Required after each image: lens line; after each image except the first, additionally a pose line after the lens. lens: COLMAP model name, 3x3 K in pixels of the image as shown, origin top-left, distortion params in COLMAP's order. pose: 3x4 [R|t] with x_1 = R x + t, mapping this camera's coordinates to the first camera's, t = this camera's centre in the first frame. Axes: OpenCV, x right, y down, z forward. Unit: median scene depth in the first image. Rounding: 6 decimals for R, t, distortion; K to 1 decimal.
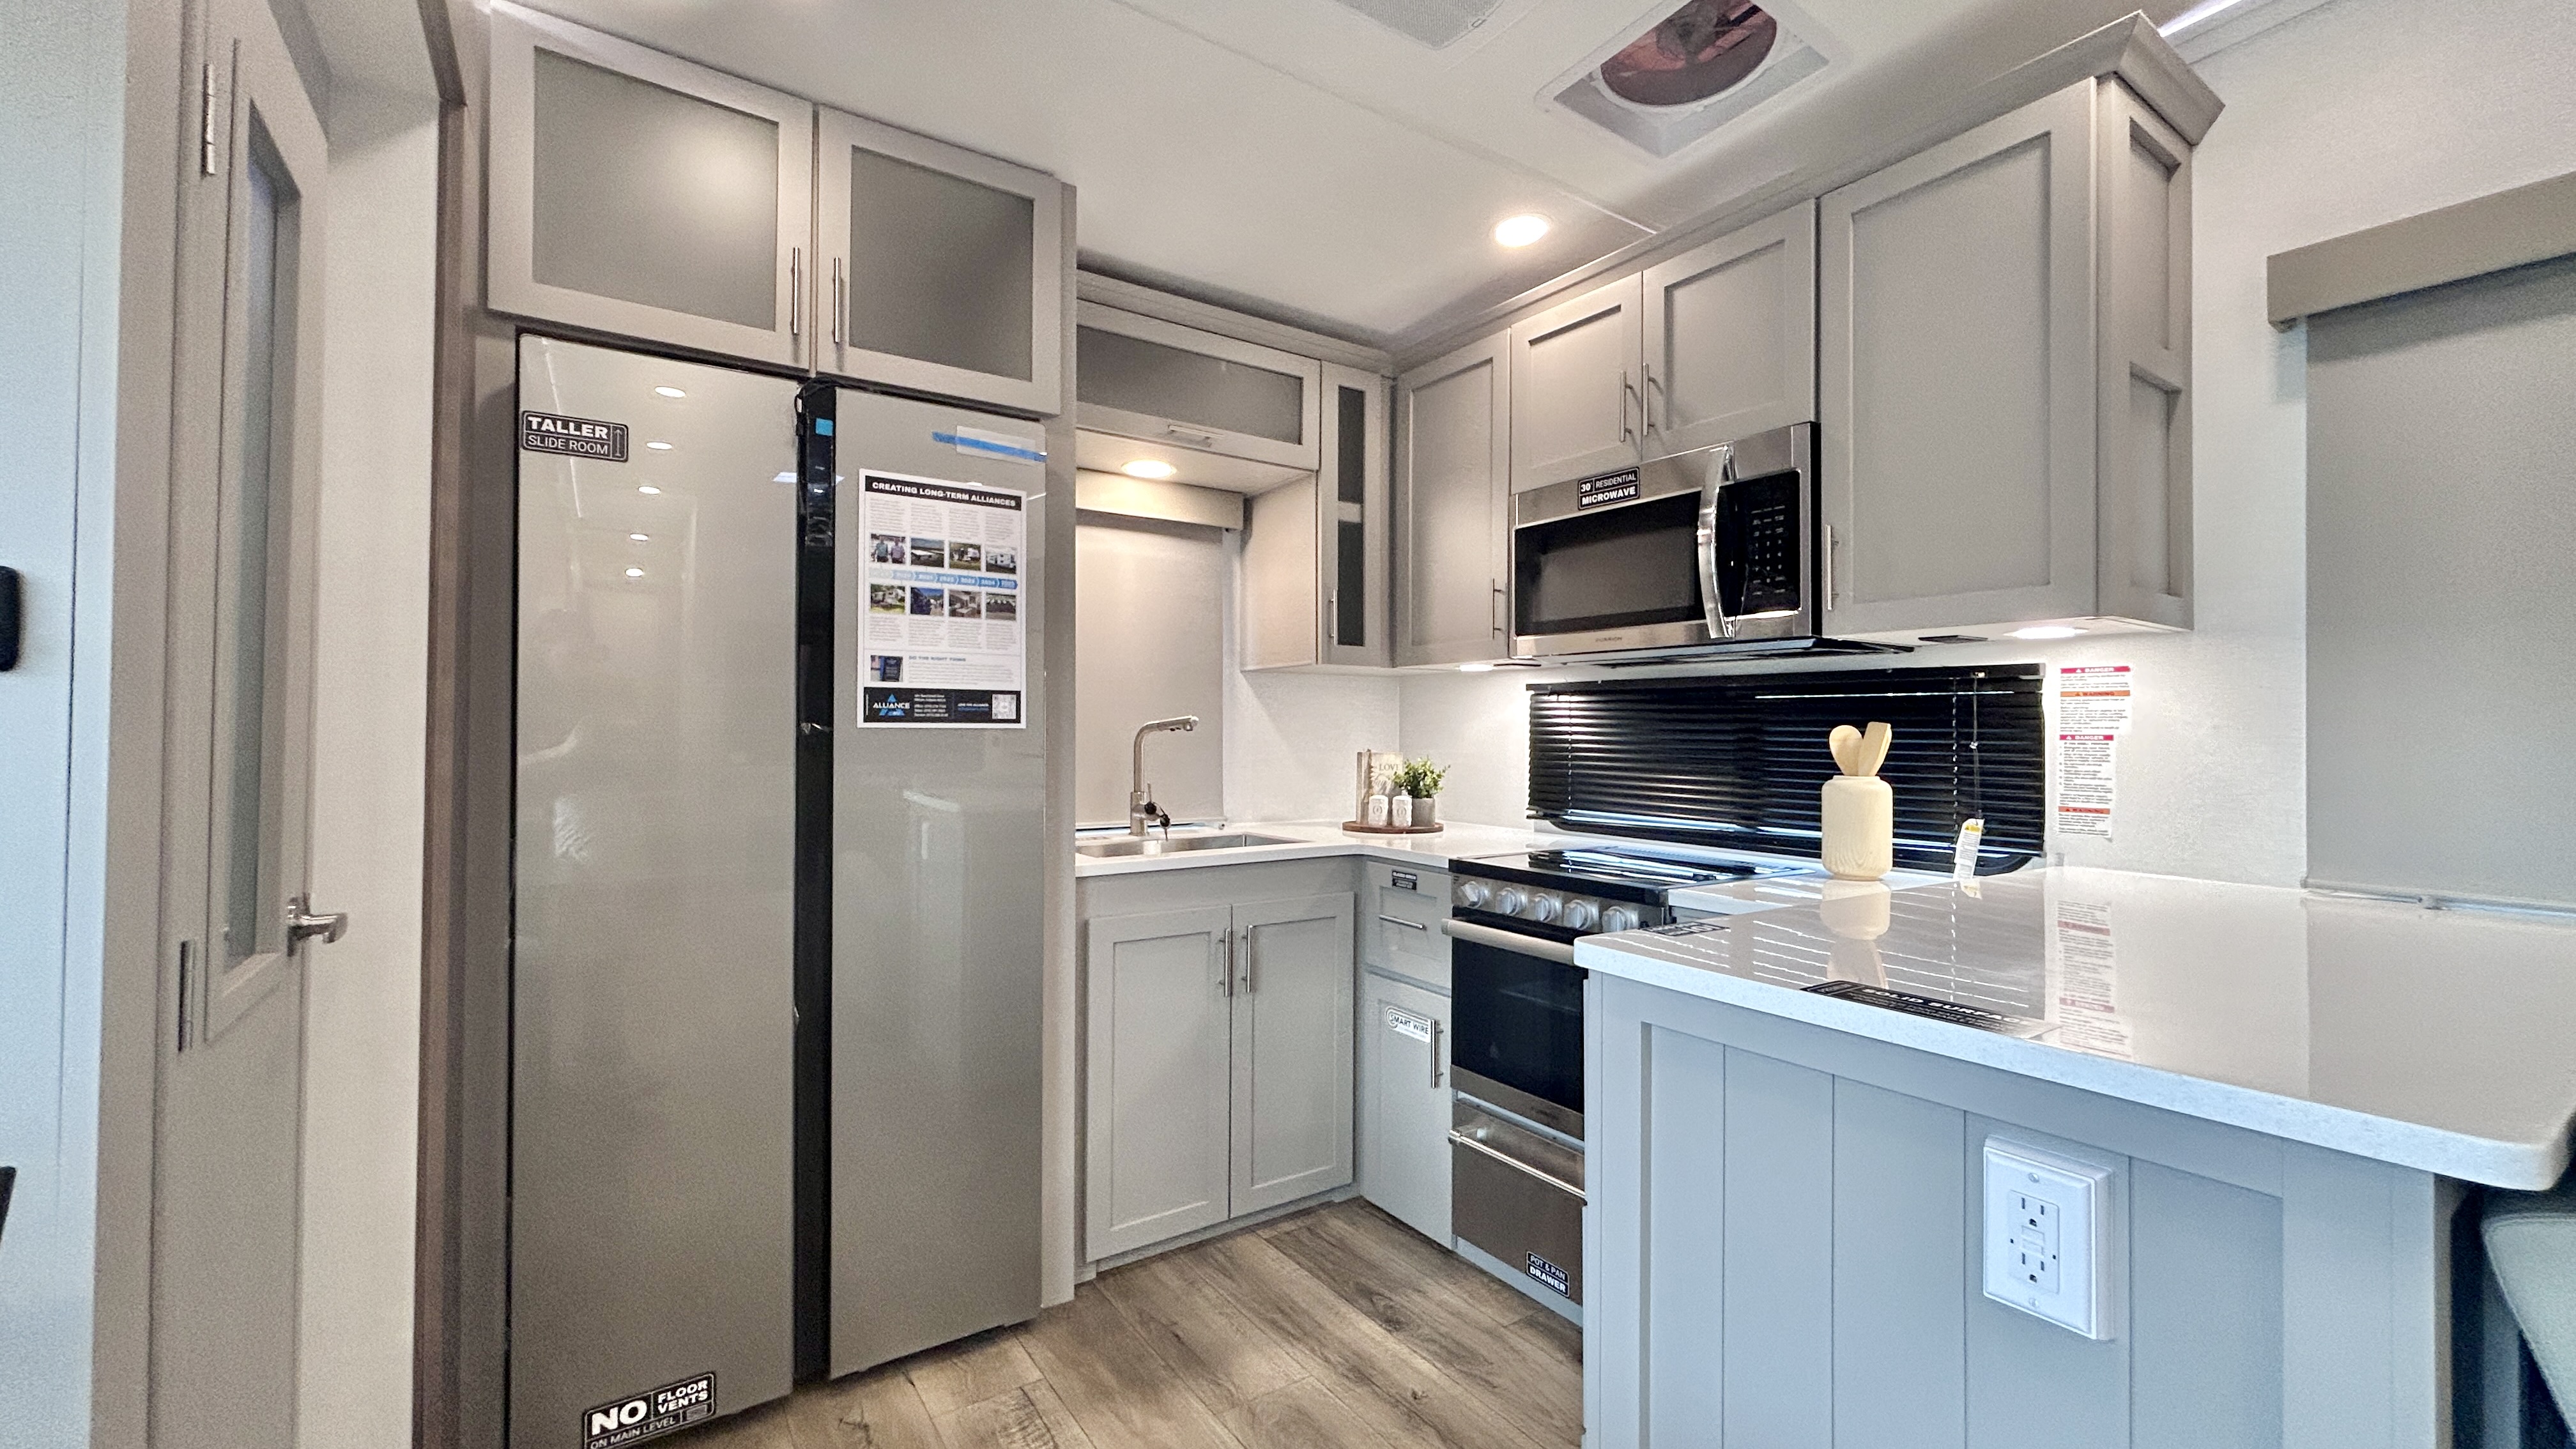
lens RADIAL K [[1037.5, 0, 1320.3], [0, 1037.5, 725.4], [0, 0, 1]] dist [-0.001411, 0.000637]
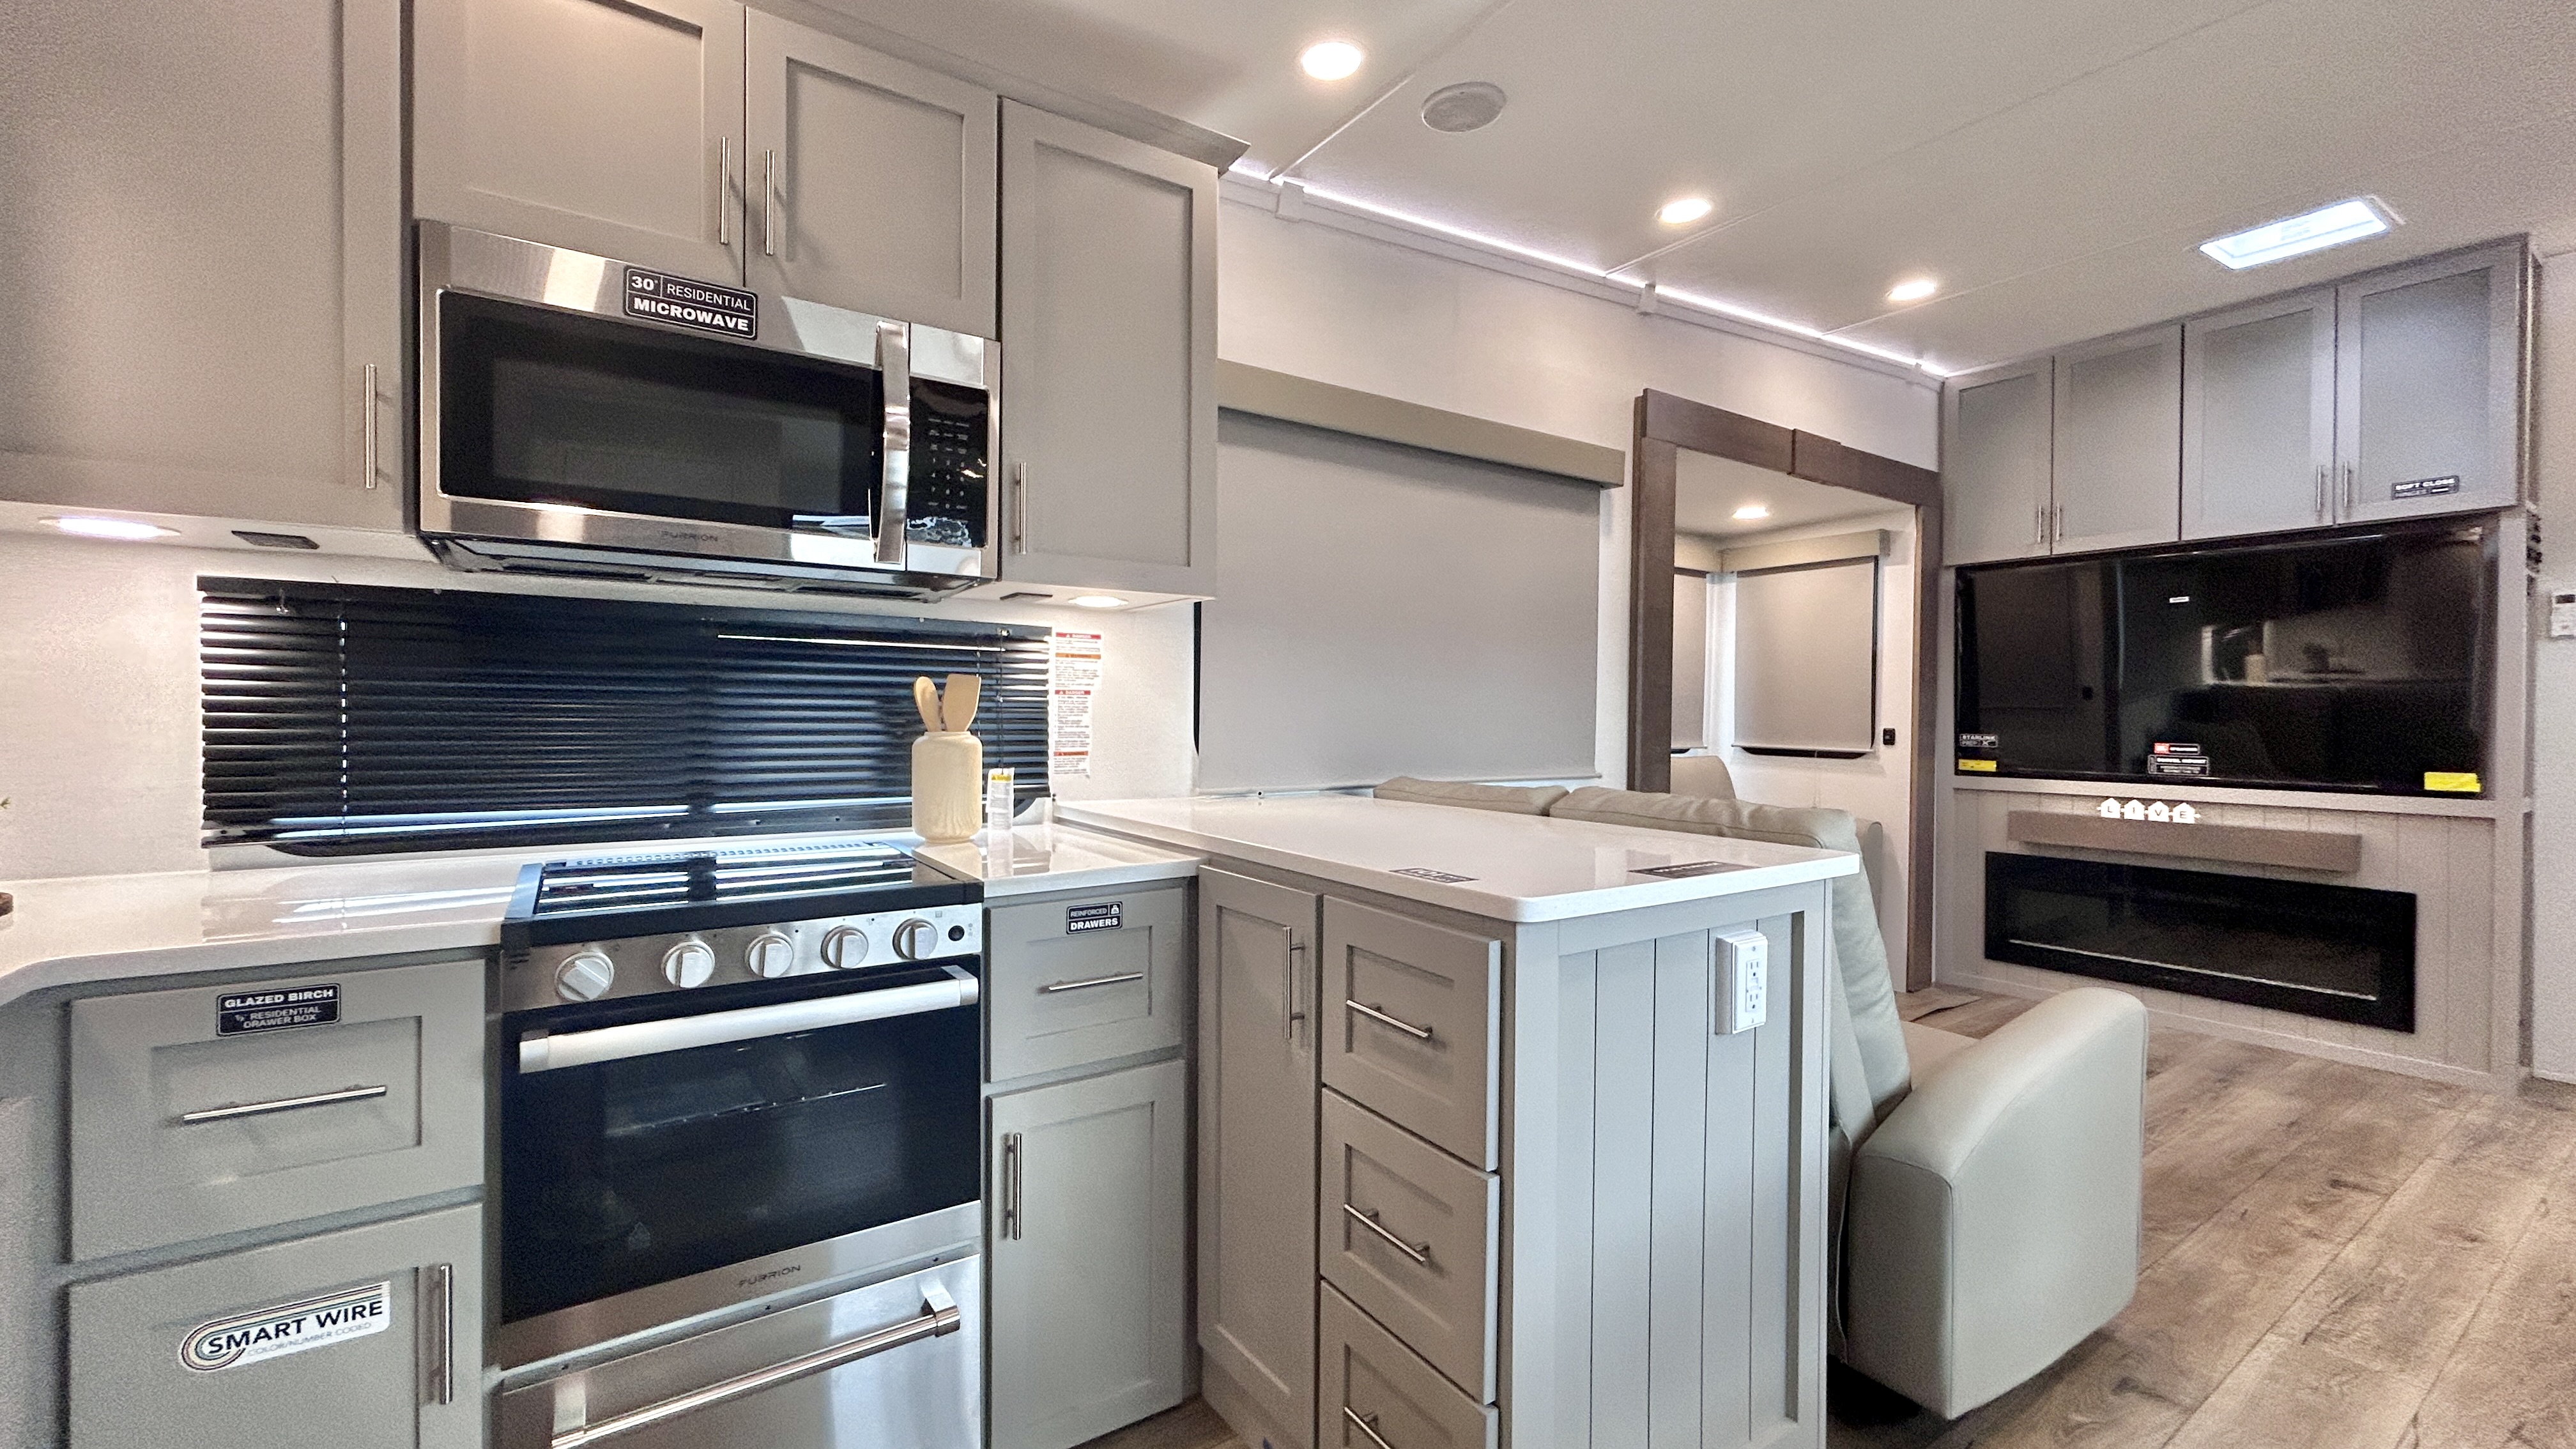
lens RADIAL K [[1037.5, 0, 1287.5], [0, 1037.5, 727.5], [0, 0, 1]] dist [-0.001411, 0.000637]
pose [[-0.023822, -0.030617, 0.999247, -0.790041], [-0.021740, 0.999310, 0.030101, 0.018827], [-0.999480, -0.021007, -0.024471, 1.300241]]
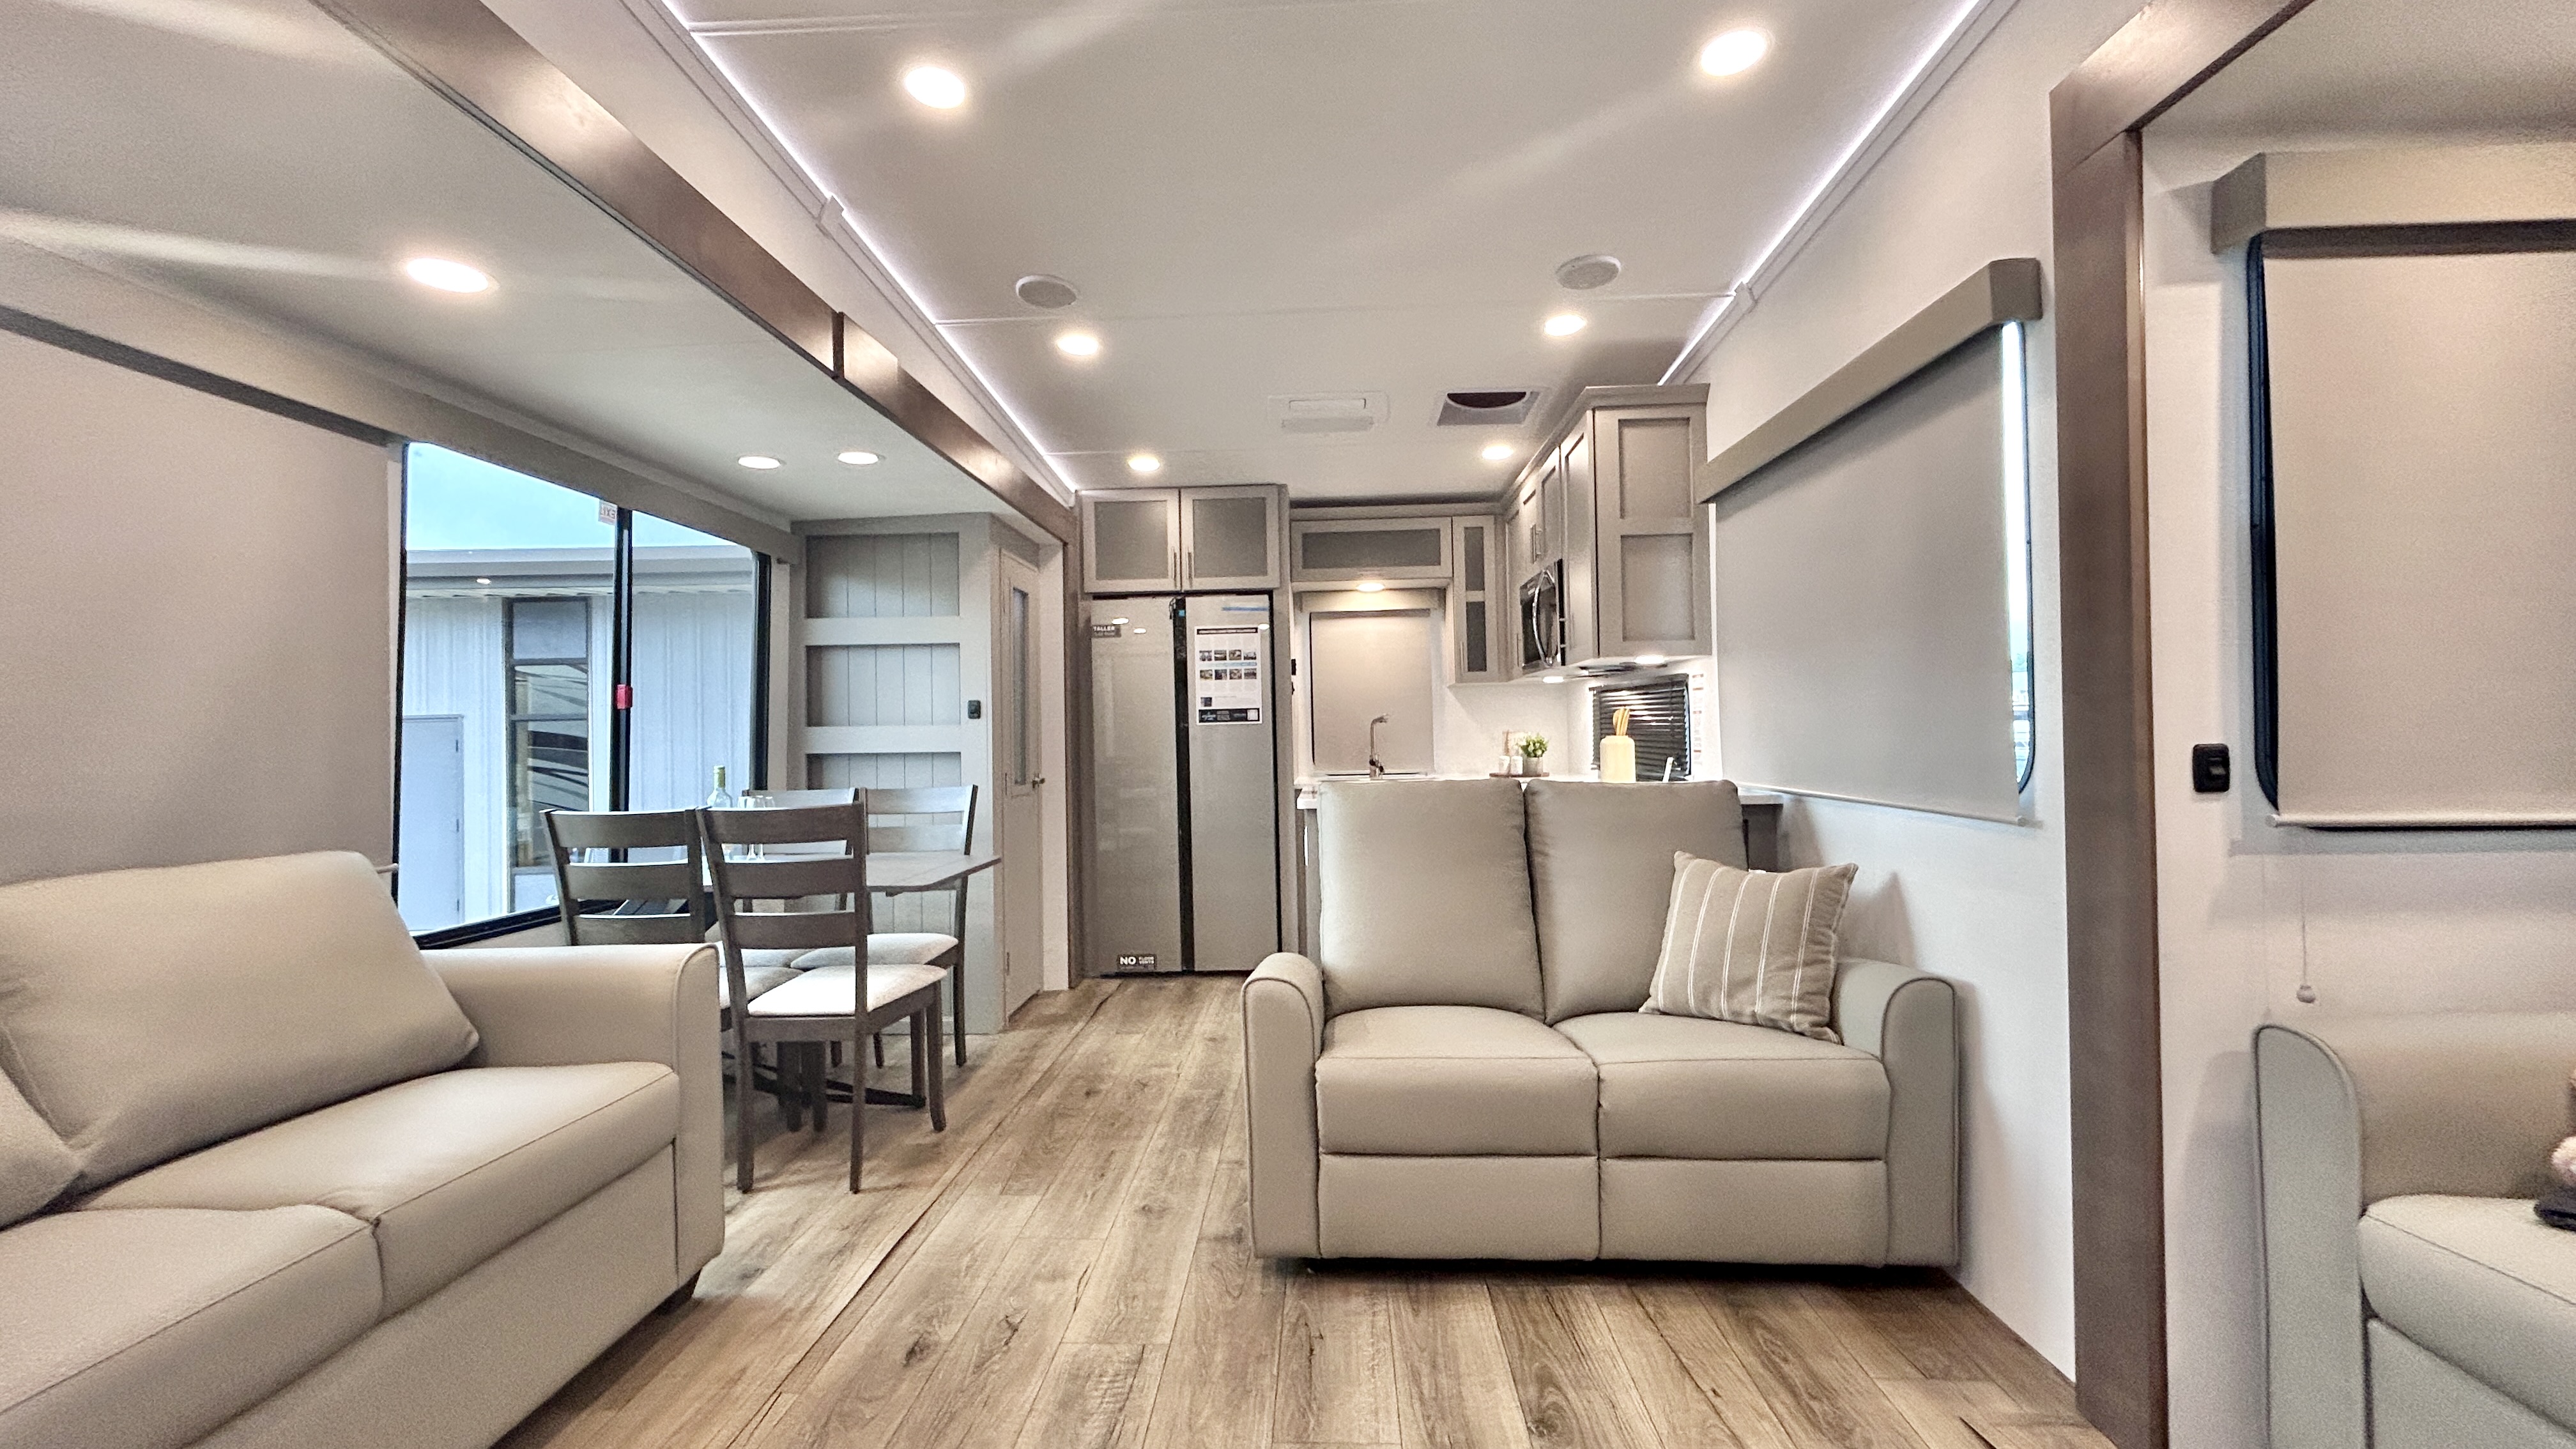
lens RADIAL K [[1037.5, 0, 1287.4], [0, 1037.5, 717.9], [0, 0, 1]] dist [-0.001411, 0.000637]
pose [[0.817407, -0.031732, -0.575187, 1.155417], [0.029408, 0.999478, -0.013349, 0.023566], [0.575310, -0.006004, 0.817913, -0.935449]]
